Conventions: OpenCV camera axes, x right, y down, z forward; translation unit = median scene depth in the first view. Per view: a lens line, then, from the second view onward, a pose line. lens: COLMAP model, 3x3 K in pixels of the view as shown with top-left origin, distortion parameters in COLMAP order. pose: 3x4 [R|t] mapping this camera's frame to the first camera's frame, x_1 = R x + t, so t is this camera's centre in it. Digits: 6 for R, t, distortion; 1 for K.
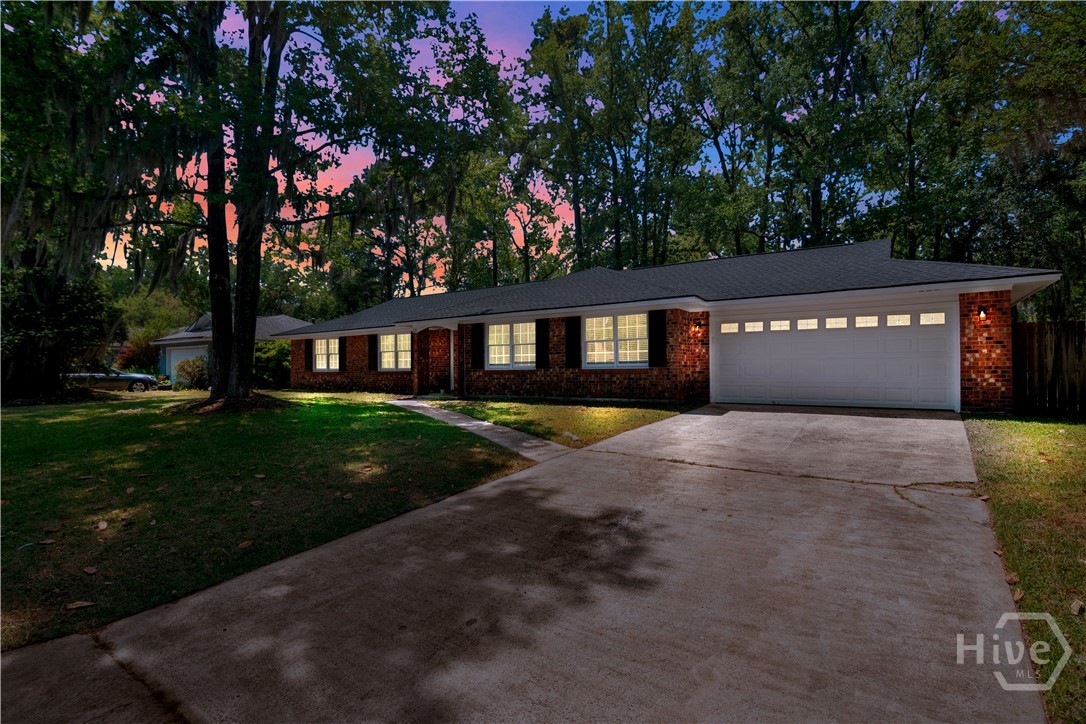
lens RADIAL K [[543.6, 0, 543.0], [0, 543.6, 362.0], [0, 0, 1]] dist [-0.002621, -0.000950]
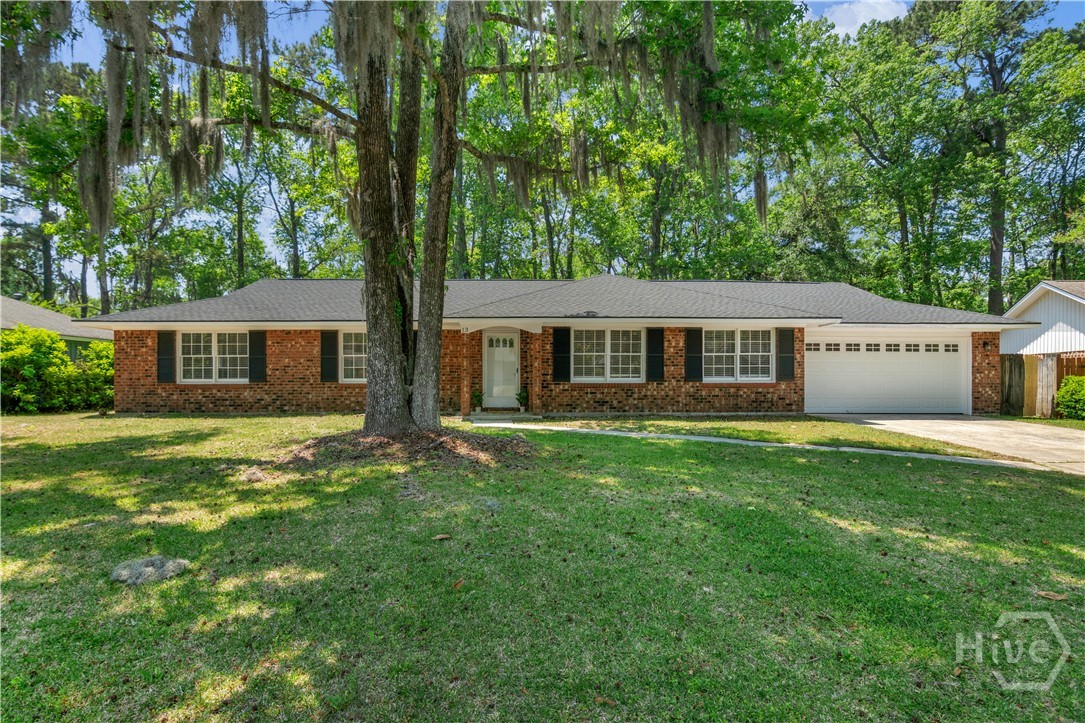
lens RADIAL K [[543.1, 0, 542.5], [0, 543.1, 361.5], [0, 0, 1]] dist [-0.002621, -0.000950]
pose [[0.790304, 0.023214, 0.612275, -0.764711], [-0.016004, 0.999723, -0.017246, -0.003603], [-0.612506, 0.003831, 0.790456, 0.428632]]
